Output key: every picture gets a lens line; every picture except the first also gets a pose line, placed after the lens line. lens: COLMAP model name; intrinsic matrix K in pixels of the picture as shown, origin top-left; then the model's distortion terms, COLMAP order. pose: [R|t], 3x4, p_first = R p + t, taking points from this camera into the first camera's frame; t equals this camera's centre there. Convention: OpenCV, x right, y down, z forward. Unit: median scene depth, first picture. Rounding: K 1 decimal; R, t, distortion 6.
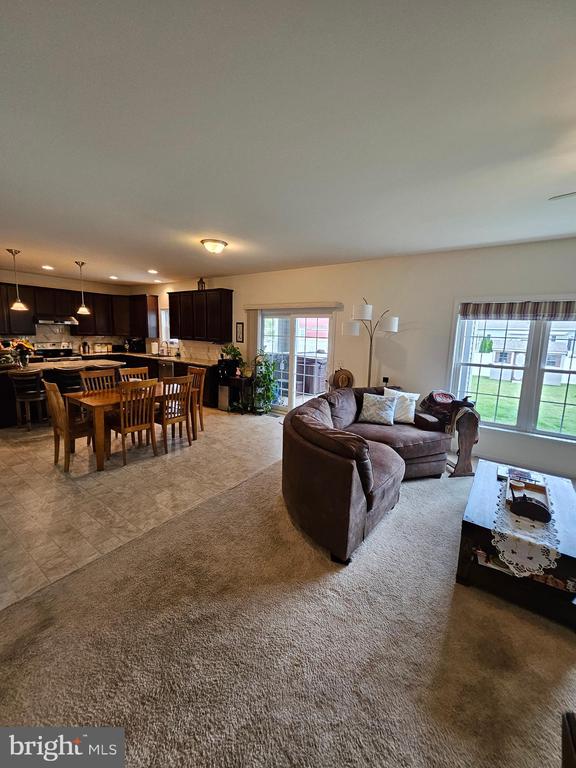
lens RADIAL K [[304.0, 0, 290.2], [0, 304.0, 377.7], [0, 0, 1]] dist [-0.007040, -0.000342]
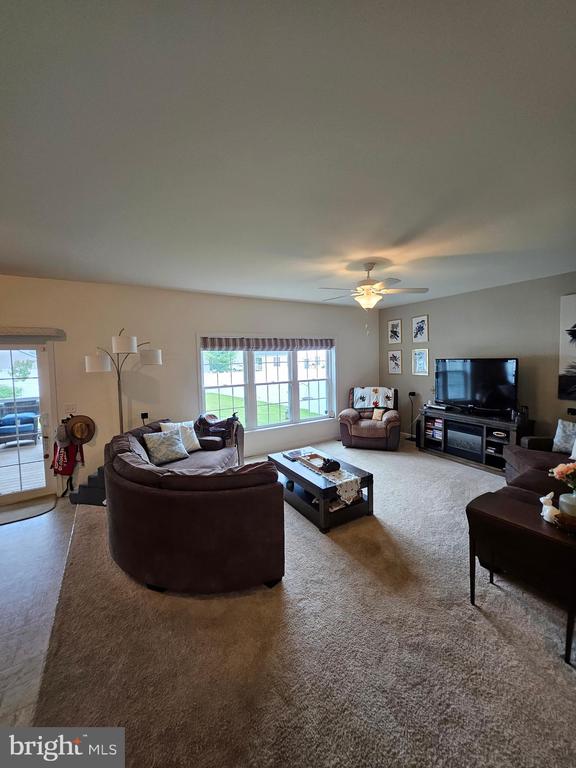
lens RADIAL K [[304.0, 0, 294.4], [0, 304.0, 378.9], [0, 0, 1]] dist [-0.007040, -0.000342]
pose [[0.385004, -0.101596, 0.917306, -0.442607], [0.168029, 0.985027, 0.038573, -0.079616], [-0.907490, 0.139283, 0.396311, 0.257975]]
